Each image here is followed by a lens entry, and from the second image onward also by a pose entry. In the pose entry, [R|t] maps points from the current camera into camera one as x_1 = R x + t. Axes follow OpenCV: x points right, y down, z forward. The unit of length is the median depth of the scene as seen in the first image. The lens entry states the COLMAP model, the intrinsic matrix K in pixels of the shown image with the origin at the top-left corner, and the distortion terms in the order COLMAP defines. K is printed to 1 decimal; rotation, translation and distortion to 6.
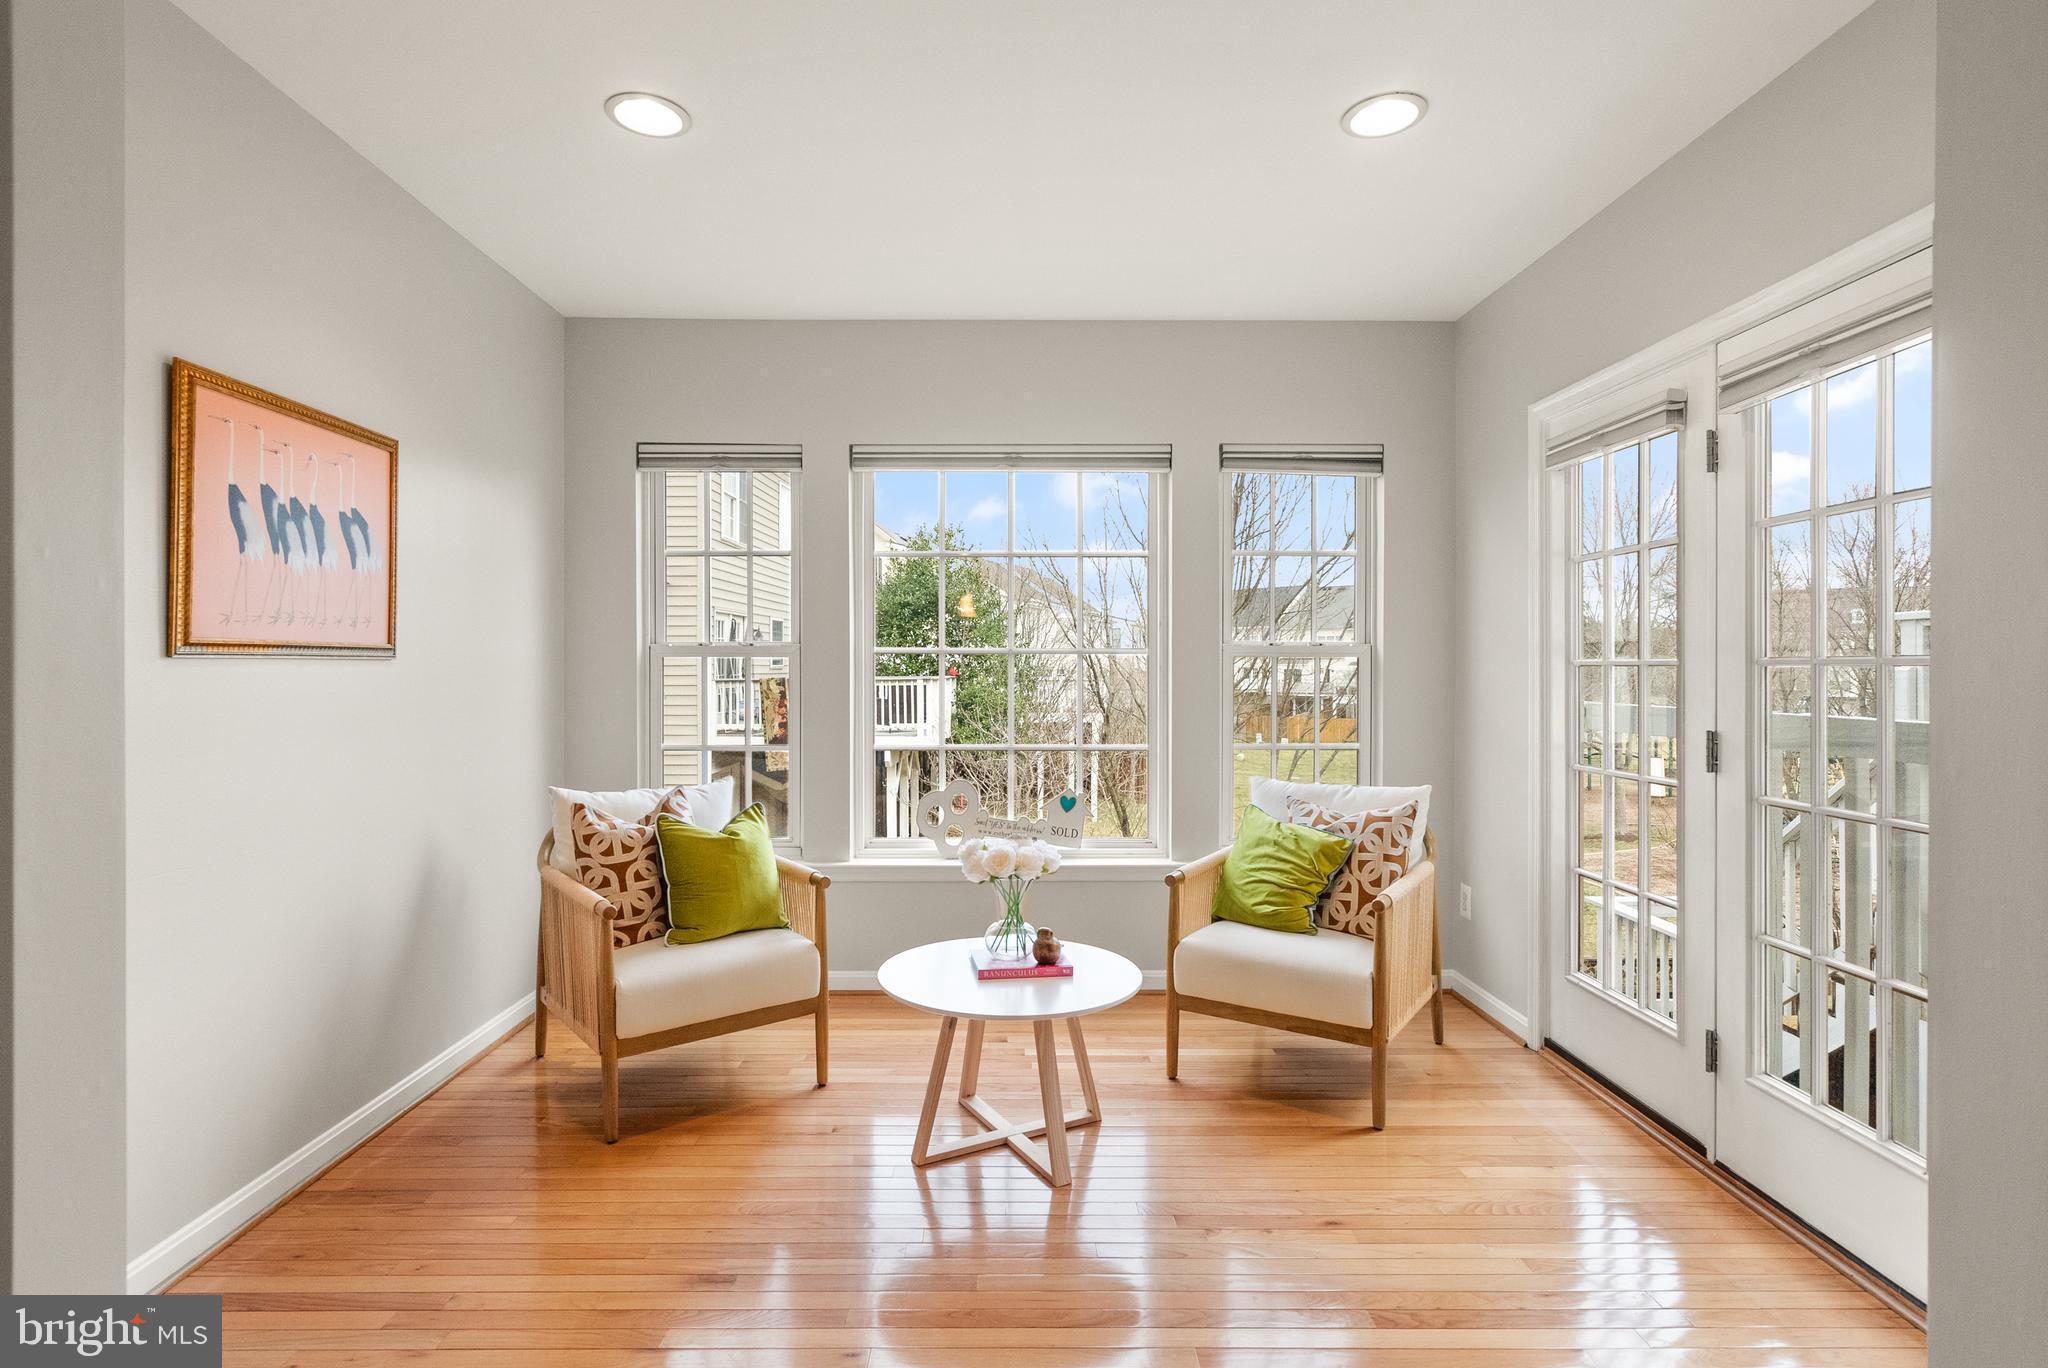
lens RADIAL K [[1040.2, 0, 1028.8], [0, 1040.2, 667.5], [0, 0, 1]] dist [0.000390, 0.000061]
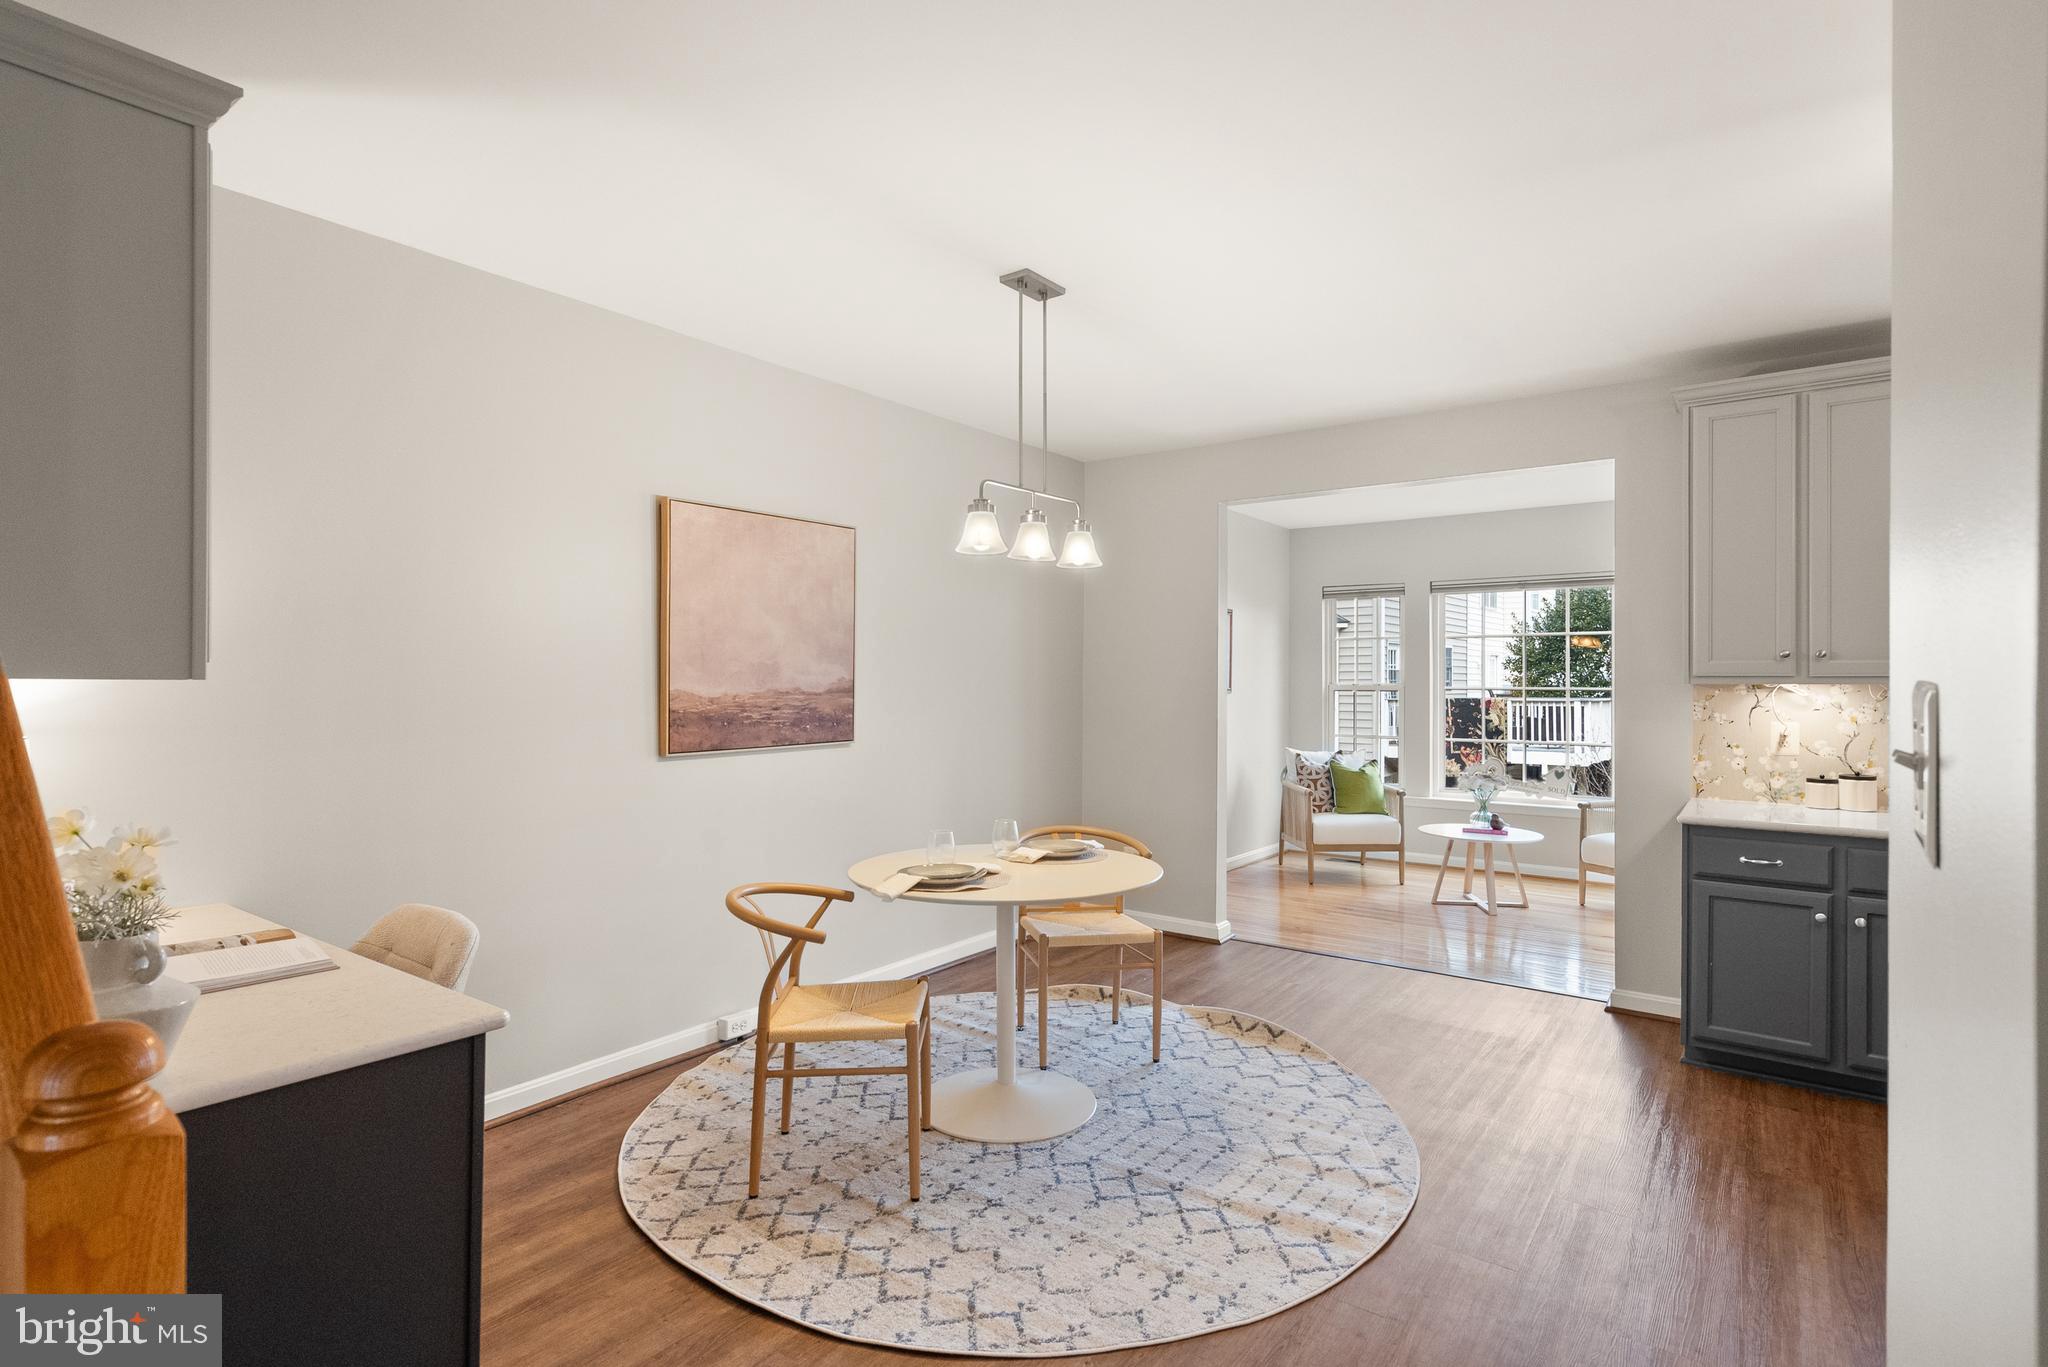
lens RADIAL K [[1040.2, 0, 1009.8], [0, 1040.2, 668.7], [0, 0, 1]] dist [0.000390, 0.000061]
pose [[0.789204, -0.009196, -0.614062, 0.516932], [-0.000664, 0.999875, -0.015828, -0.027680], [0.614131, 0.012899, 0.789099, -1.301459]]
